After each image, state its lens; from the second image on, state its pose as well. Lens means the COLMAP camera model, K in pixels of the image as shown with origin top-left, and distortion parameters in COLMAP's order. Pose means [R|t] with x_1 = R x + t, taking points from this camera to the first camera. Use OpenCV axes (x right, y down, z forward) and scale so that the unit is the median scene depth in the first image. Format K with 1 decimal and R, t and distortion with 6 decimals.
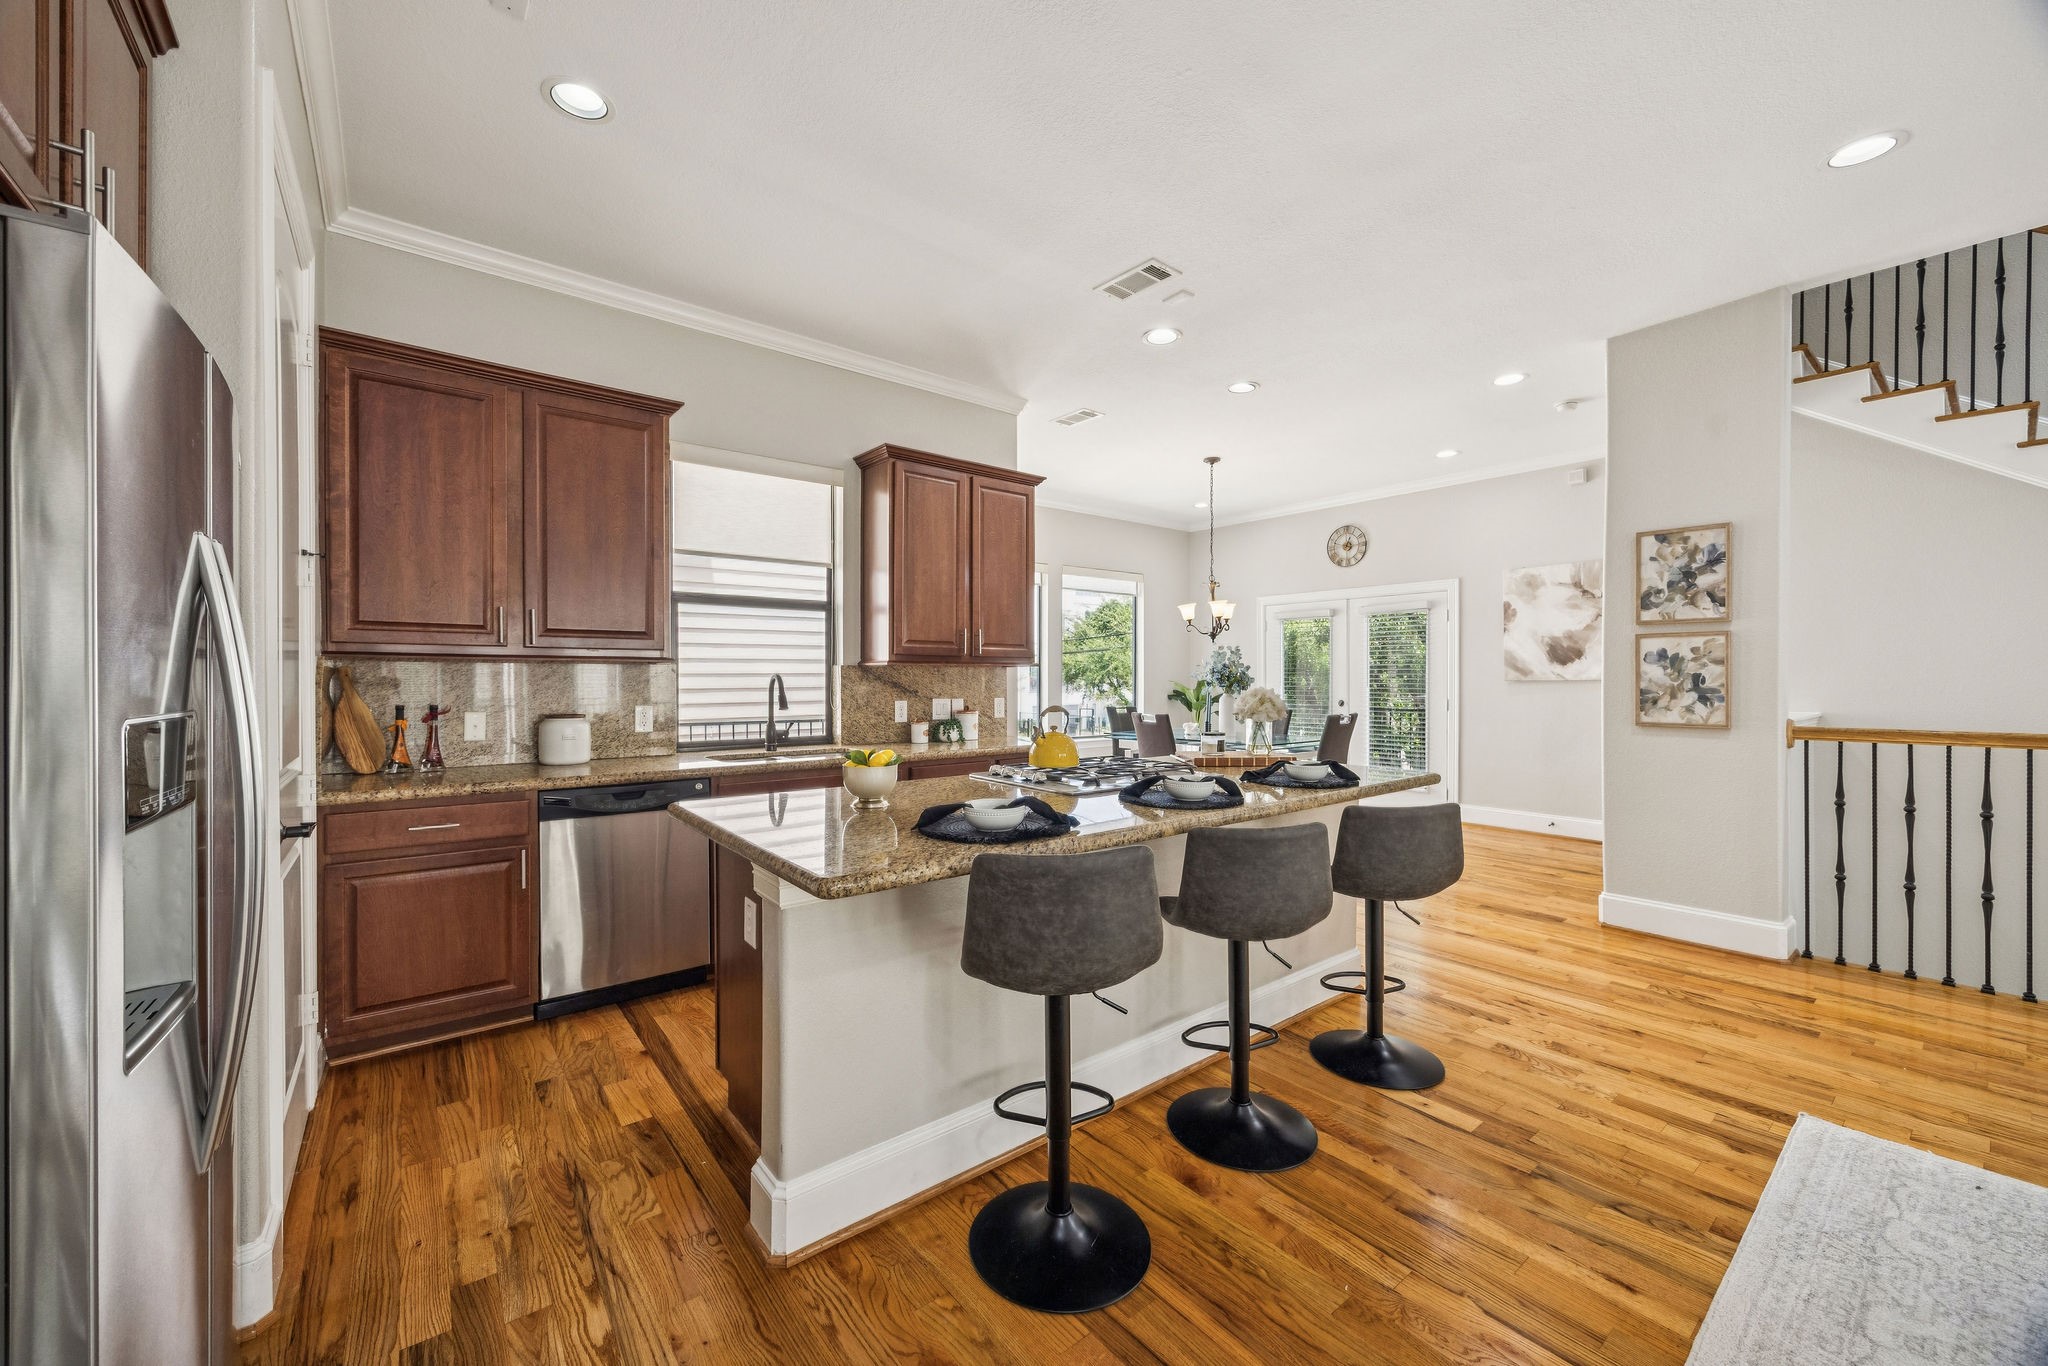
lens RADIAL K [[783.9, 0, 1009.1], [0, 783.9, 683.4], [0, 0, 1]] dist [-0.001404, 0.001731]
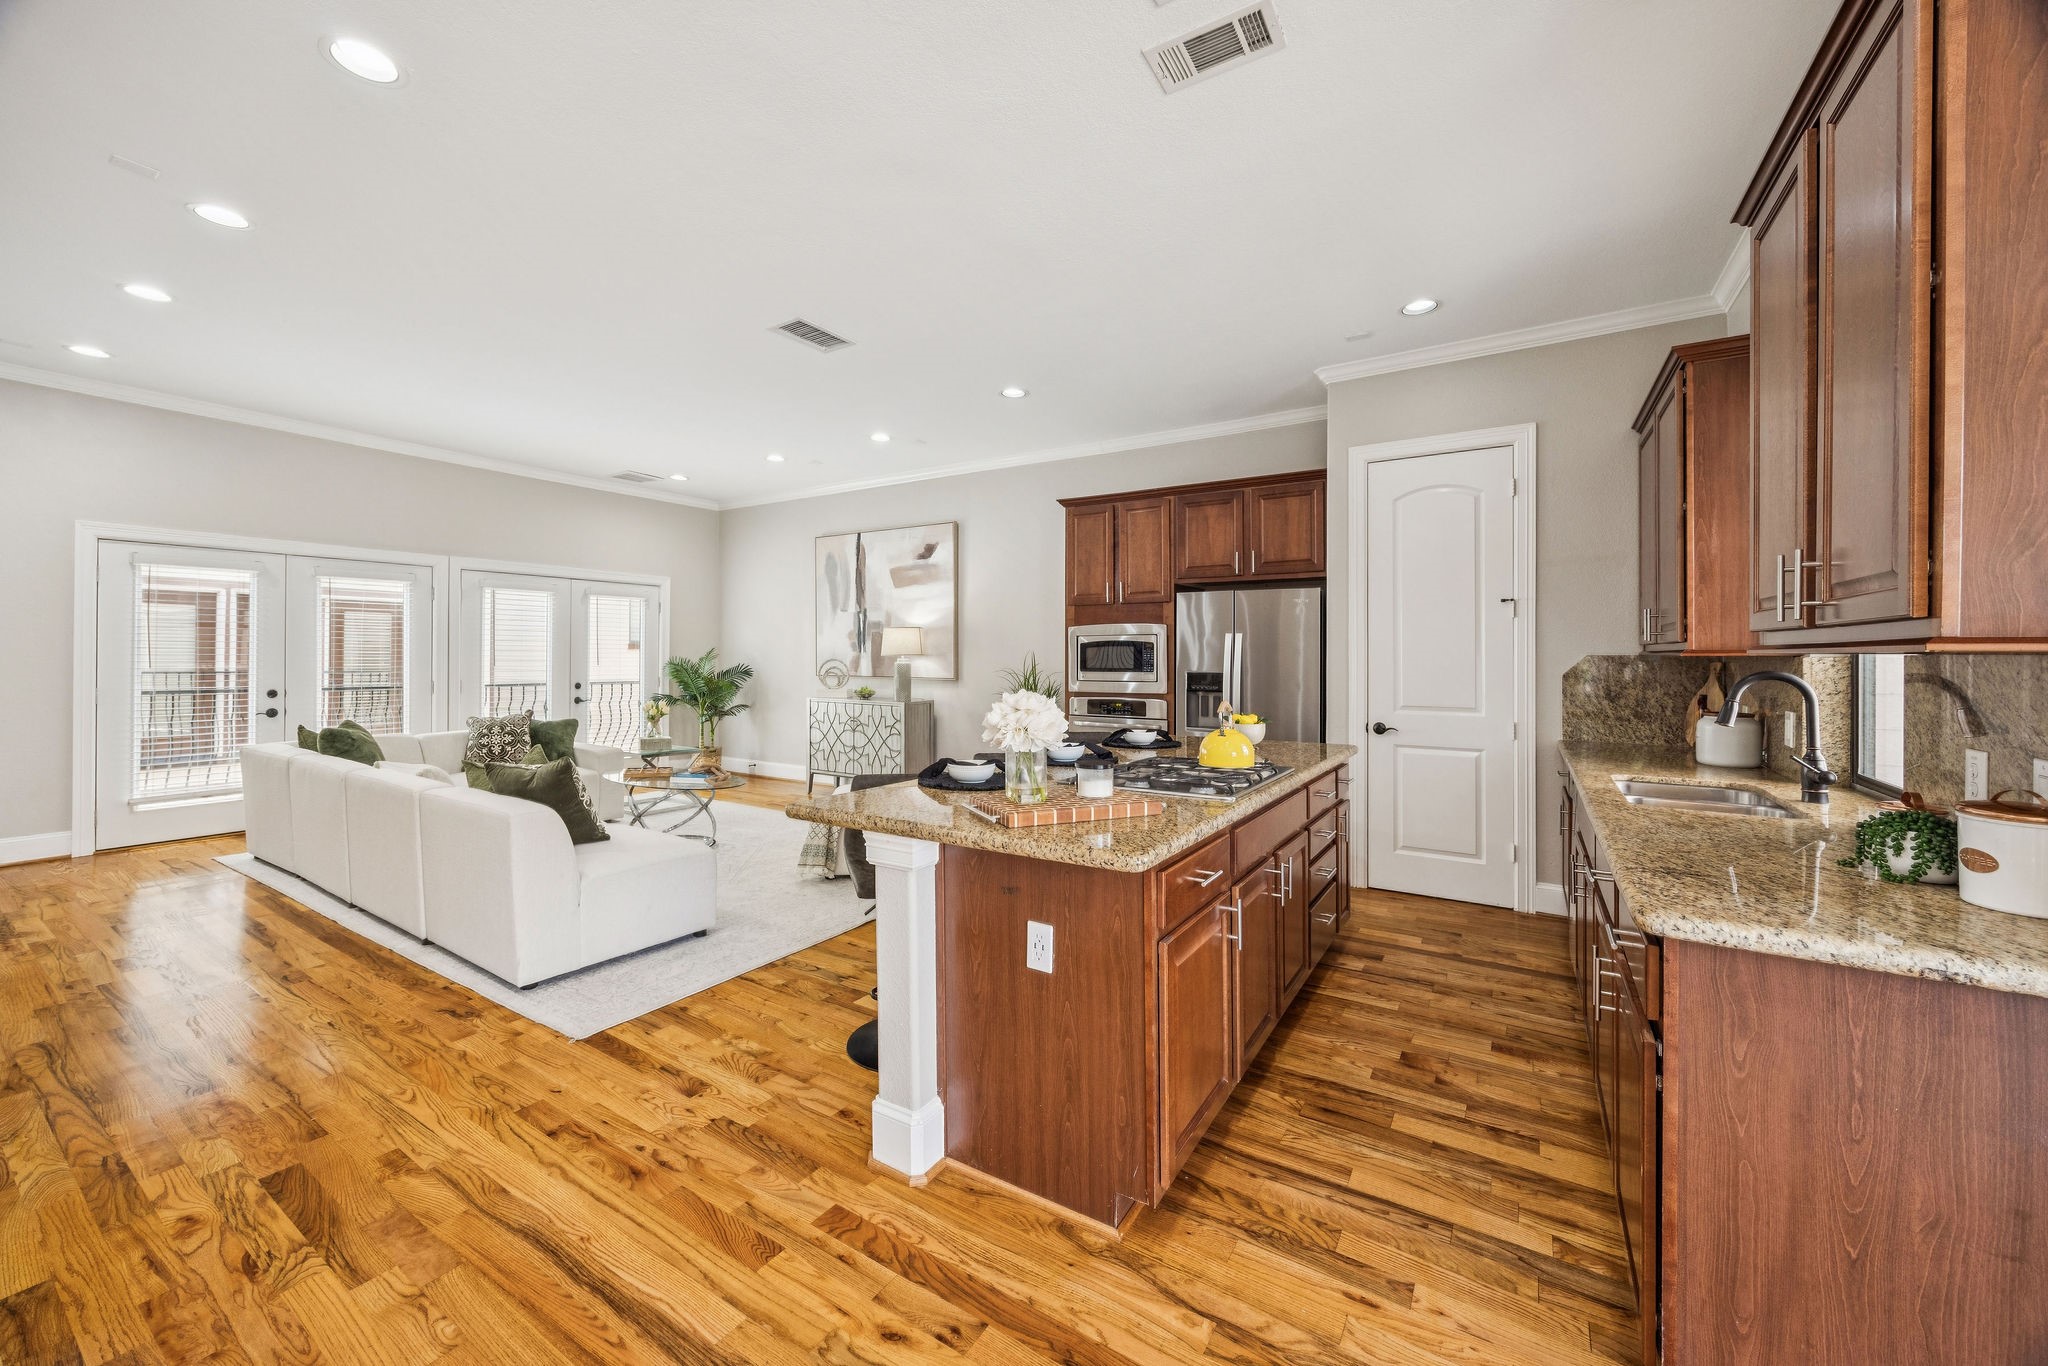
lens RADIAL K [[783.9, 0, 1024.6], [0, 783.9, 658.7], [0, 0, 1]] dist [-0.001404, 0.001731]
pose [[-0.941182, -0.003846, -0.337879, 0.464522], [-0.008336, 0.999895, 0.011840, -0.024653], [0.337799, 0.013960, -0.941115, 1.390117]]
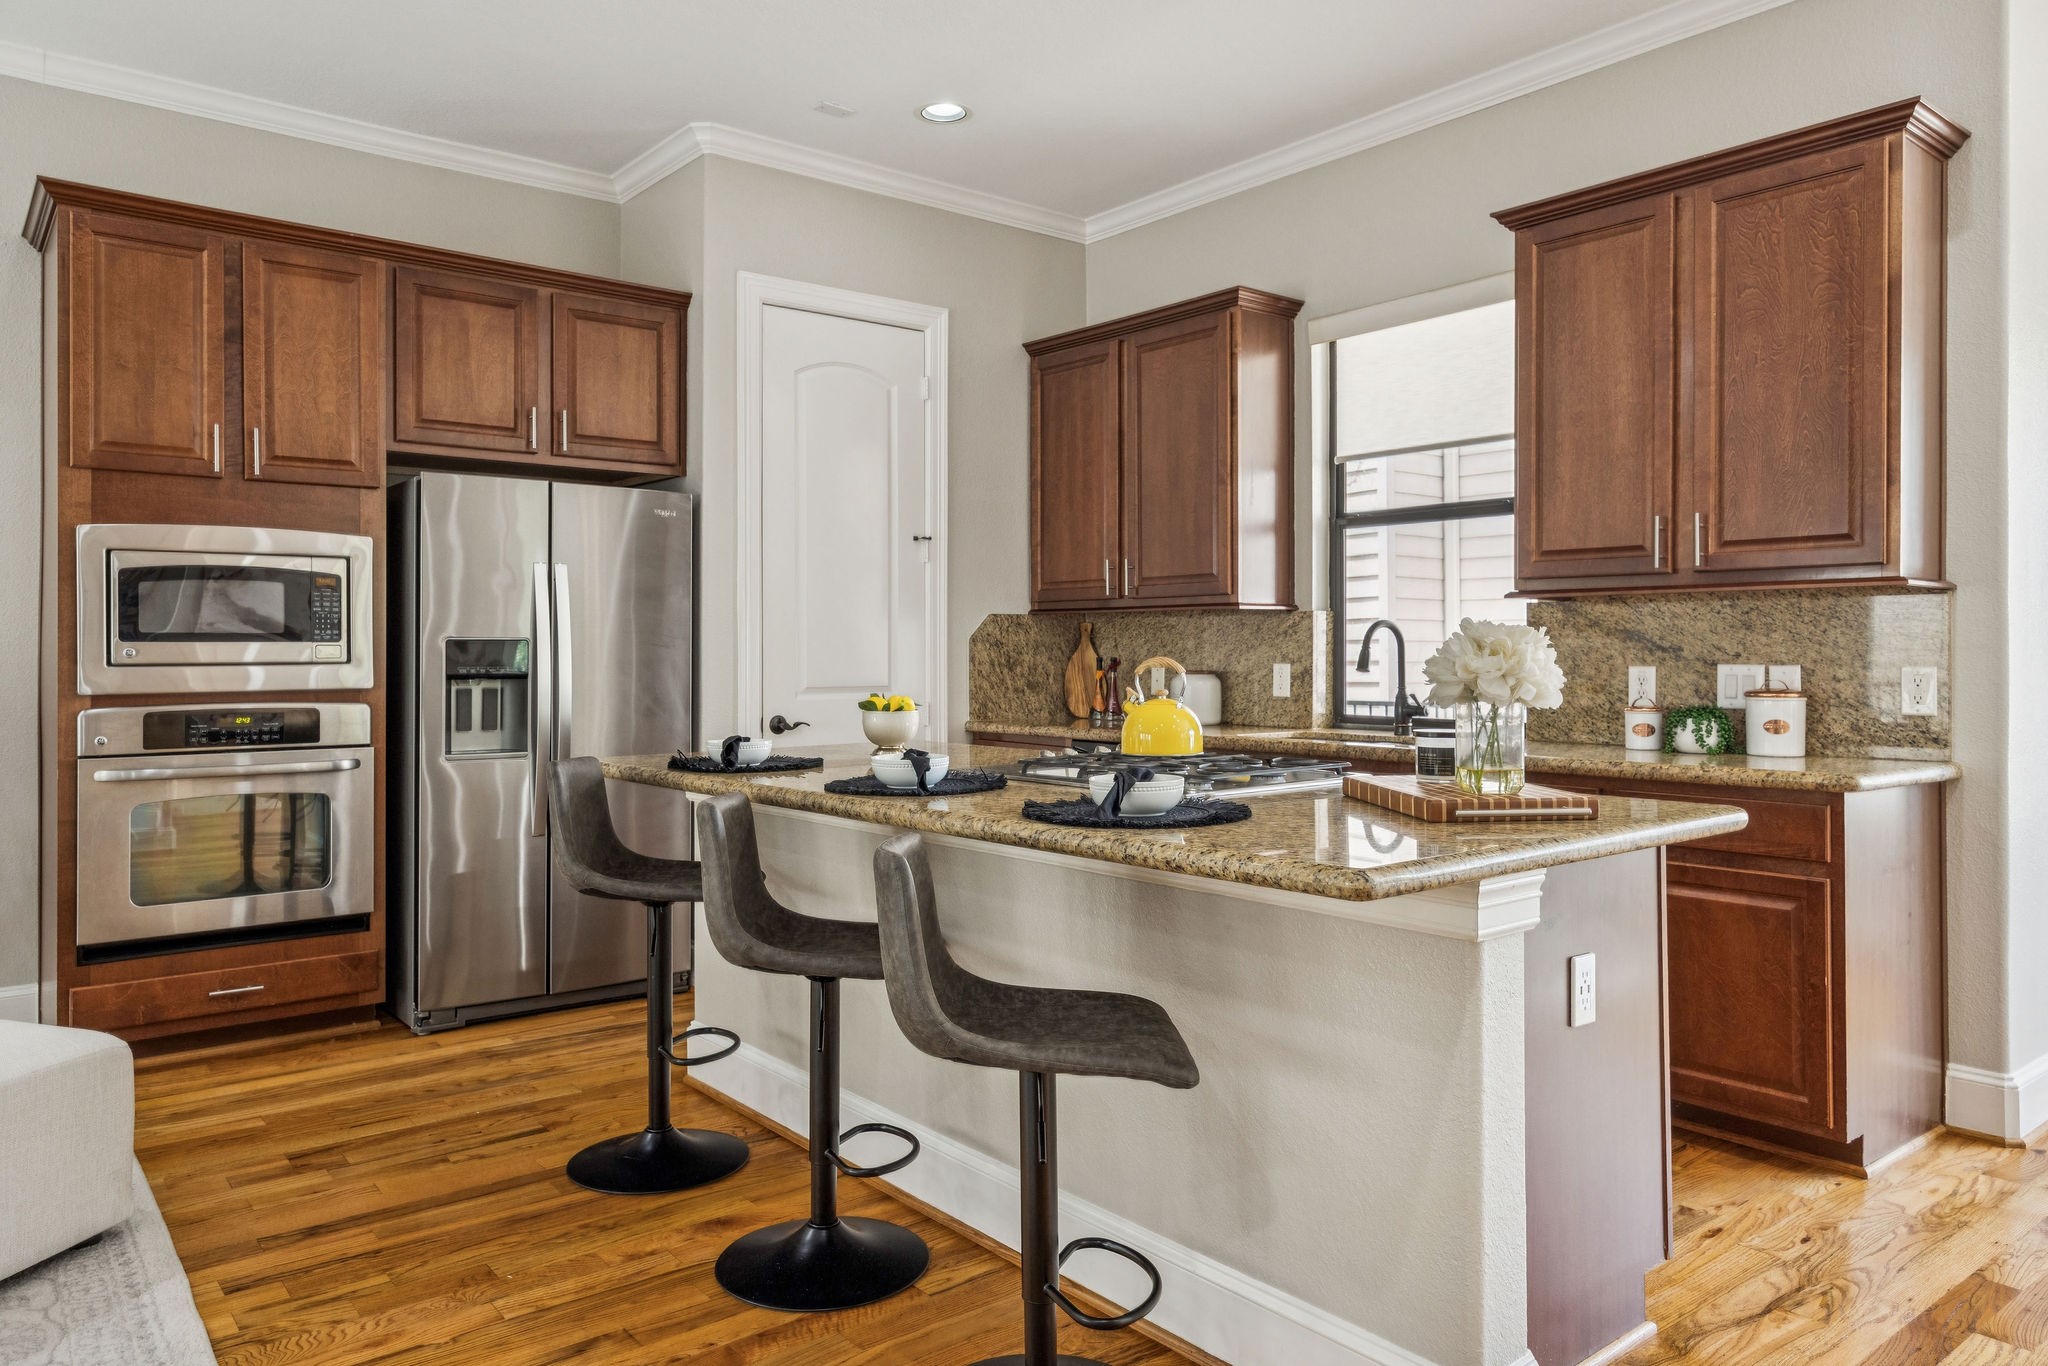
lens RADIAL K [[1370.9, 0, 1021.3], [0, 1370.9, 648.5], [0, 0, 1]] dist [0.008514, 0.006763]
pose [[0.018977, -0.004632, -0.999809, 0.877841], [-0.008451, 0.999953, -0.004793, 0.020565], [0.999784, 0.008541, 0.018937, 0.670501]]
